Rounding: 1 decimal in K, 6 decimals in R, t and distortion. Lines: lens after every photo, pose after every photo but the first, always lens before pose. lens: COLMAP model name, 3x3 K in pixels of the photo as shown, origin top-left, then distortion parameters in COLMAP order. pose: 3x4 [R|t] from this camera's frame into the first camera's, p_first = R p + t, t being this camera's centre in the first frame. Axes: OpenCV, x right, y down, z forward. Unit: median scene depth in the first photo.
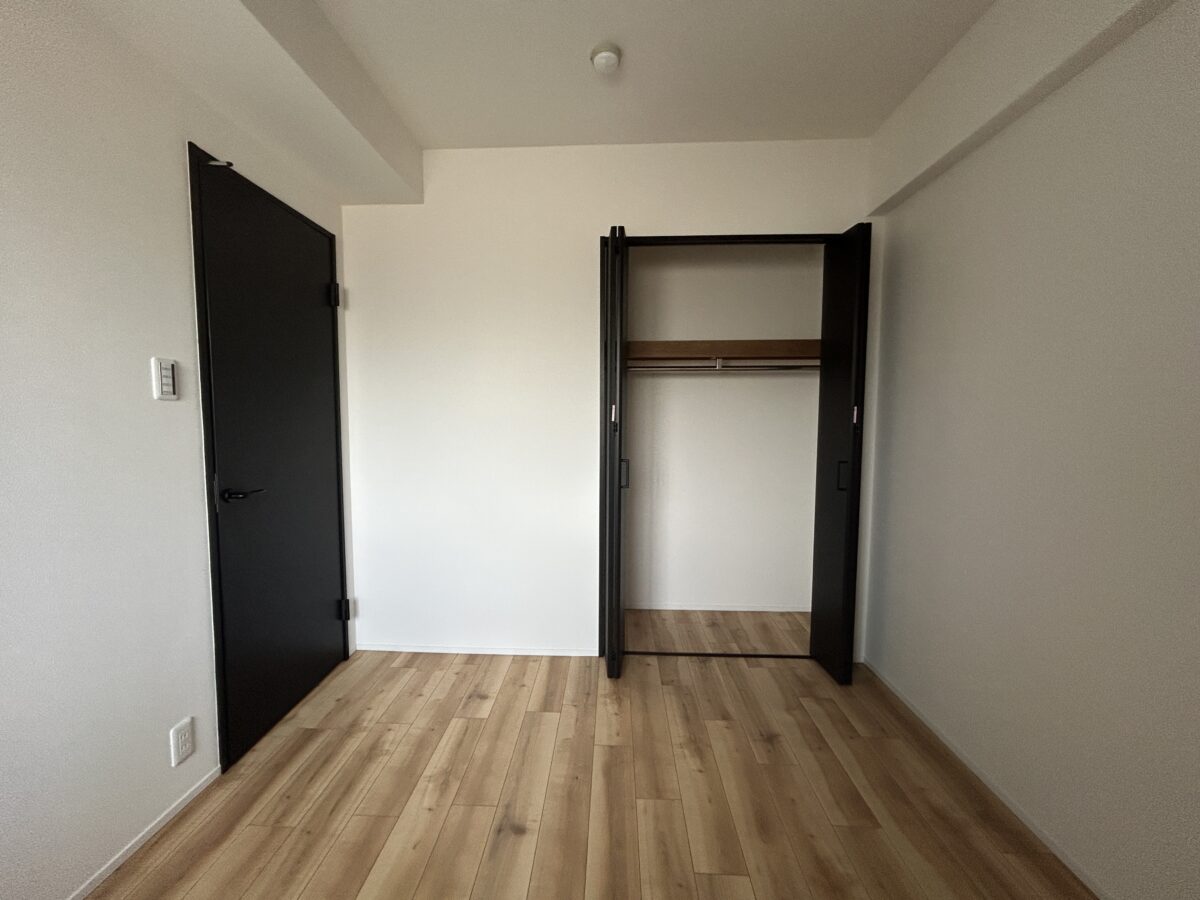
lens RADIAL K [[487.8, 0, 594.1], [0, 487.8, 446.6], [0, 0, 1]] dist [-0.001648, 0.000666]
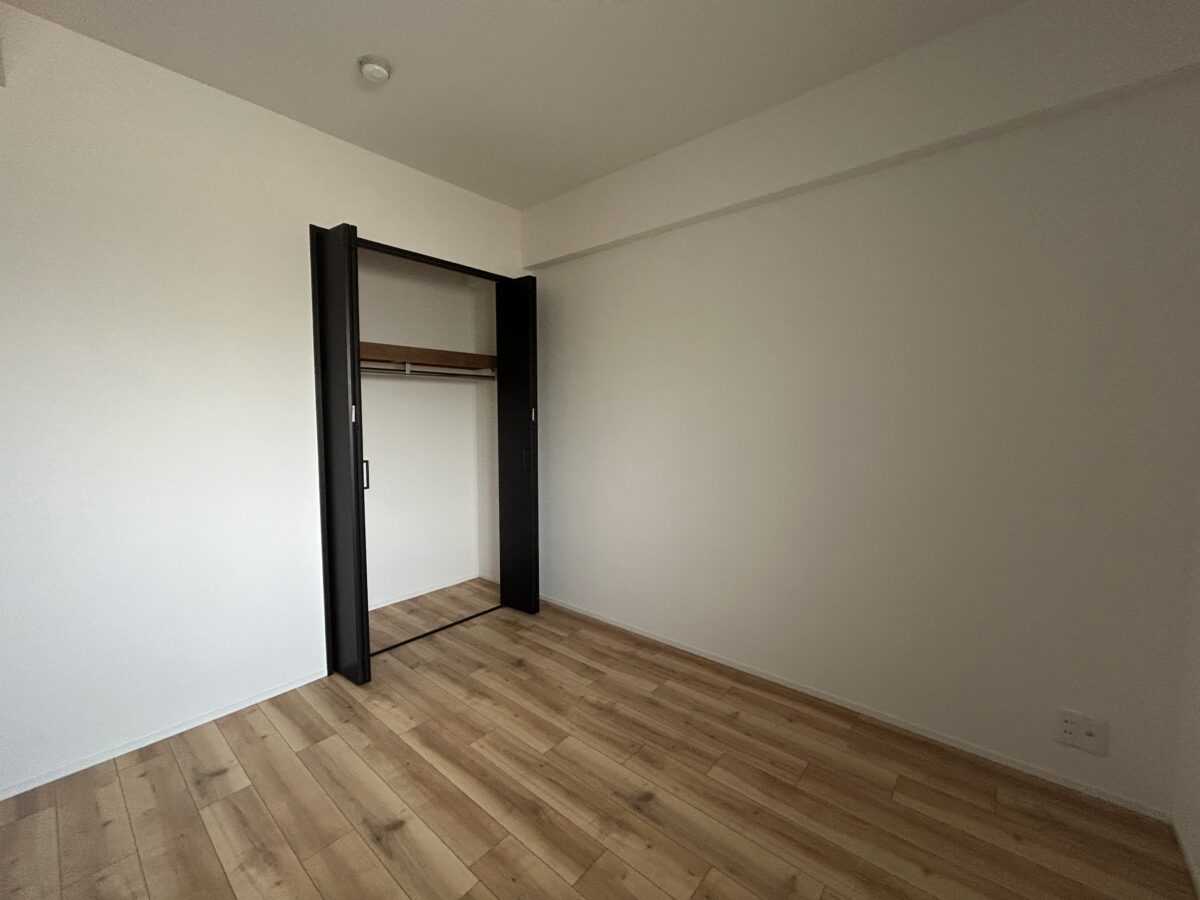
lens RADIAL K [[487.8, 0, 594.1], [0, 487.8, 446.6], [0, 0, 1]] dist [-0.001648, 0.000666]
pose [[0.616756, -0.056532, 0.785121, -0.435960], [0.056499, 0.998024, 0.027479, -0.003582], [-0.785124, 0.027411, 0.618732, 0.016638]]
